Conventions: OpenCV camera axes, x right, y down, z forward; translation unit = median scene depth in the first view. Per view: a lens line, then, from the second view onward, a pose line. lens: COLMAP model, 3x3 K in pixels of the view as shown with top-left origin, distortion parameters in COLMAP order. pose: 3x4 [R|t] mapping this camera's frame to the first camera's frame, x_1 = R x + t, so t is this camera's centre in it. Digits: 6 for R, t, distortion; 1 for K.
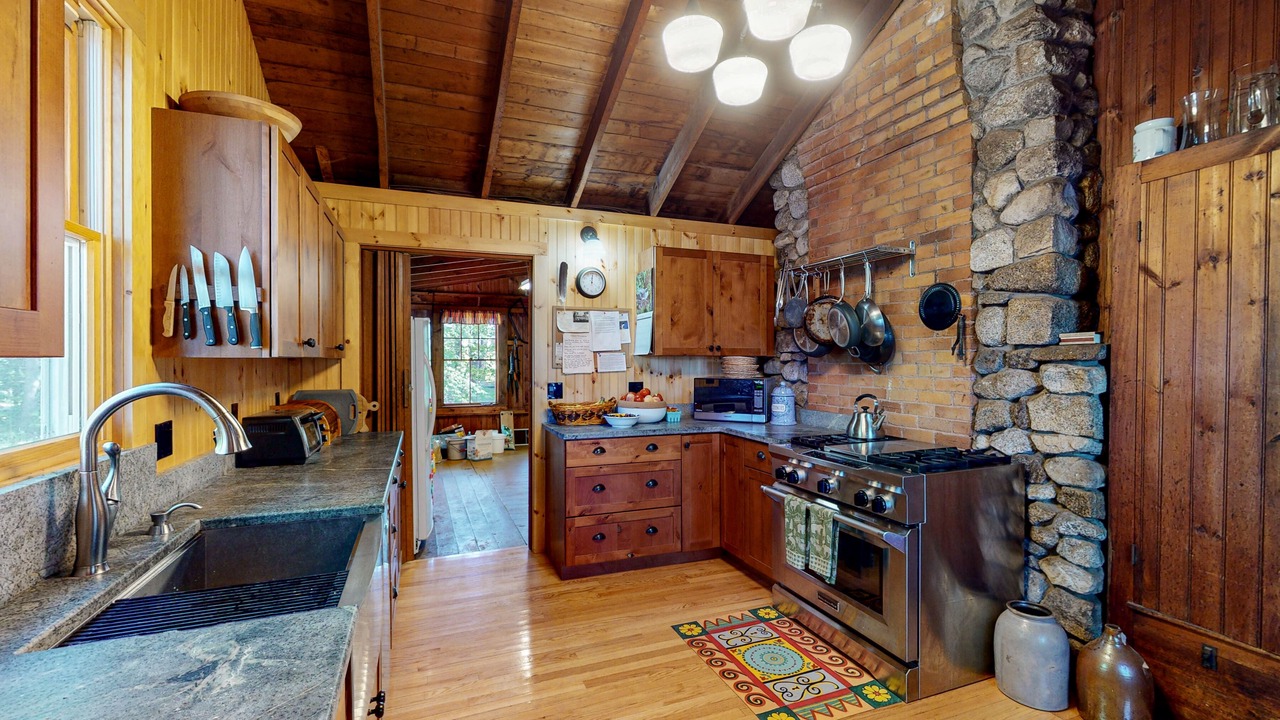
lens RADIAL K [[560.3, 0, 640.0], [0, 560.3, 360.0], [0, 0, 1]] dist [0.001470, -0.000125]
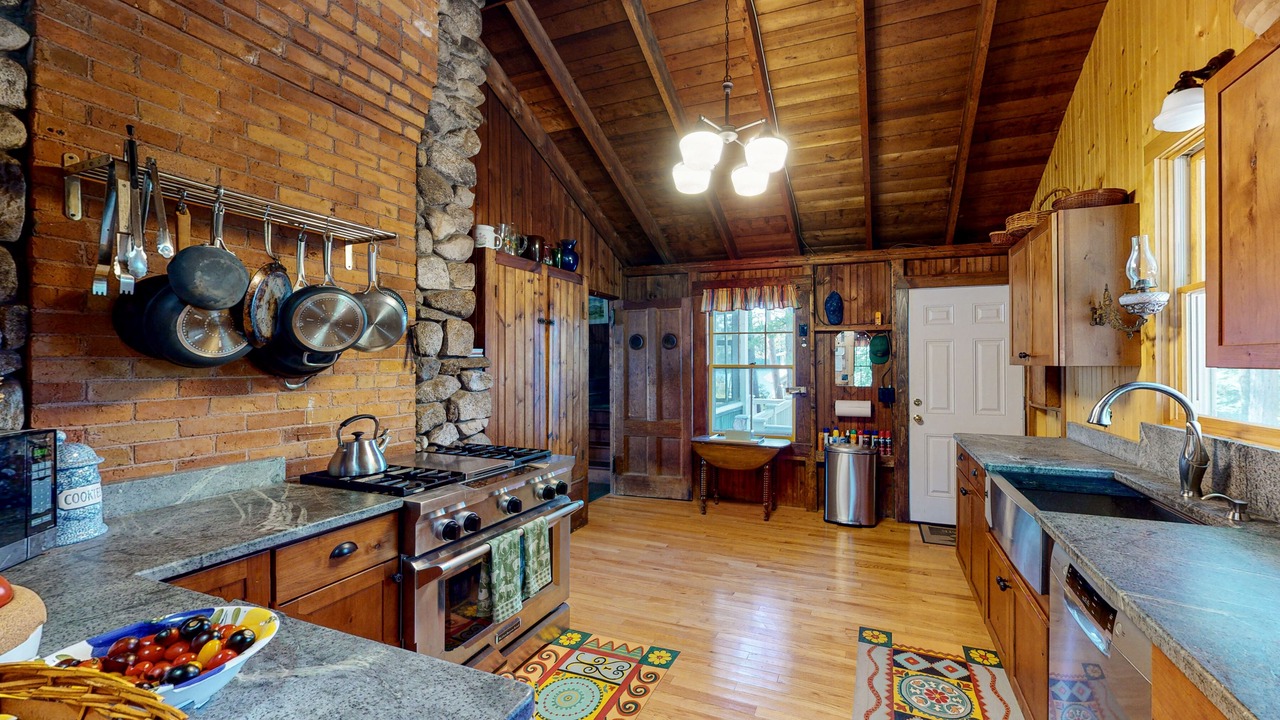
lens RADIAL K [[452.2, 0, 665.9], [0, 452.2, 362.8], [0, 0, 1]] dist [0.000562, -0.000010]
pose [[-0.689793, 0.002027, 0.724004, -0.384799], [0.005098, 0.999985, 0.002057, -0.010841], [-0.723989, 0.005110, -0.689793, 1.327303]]
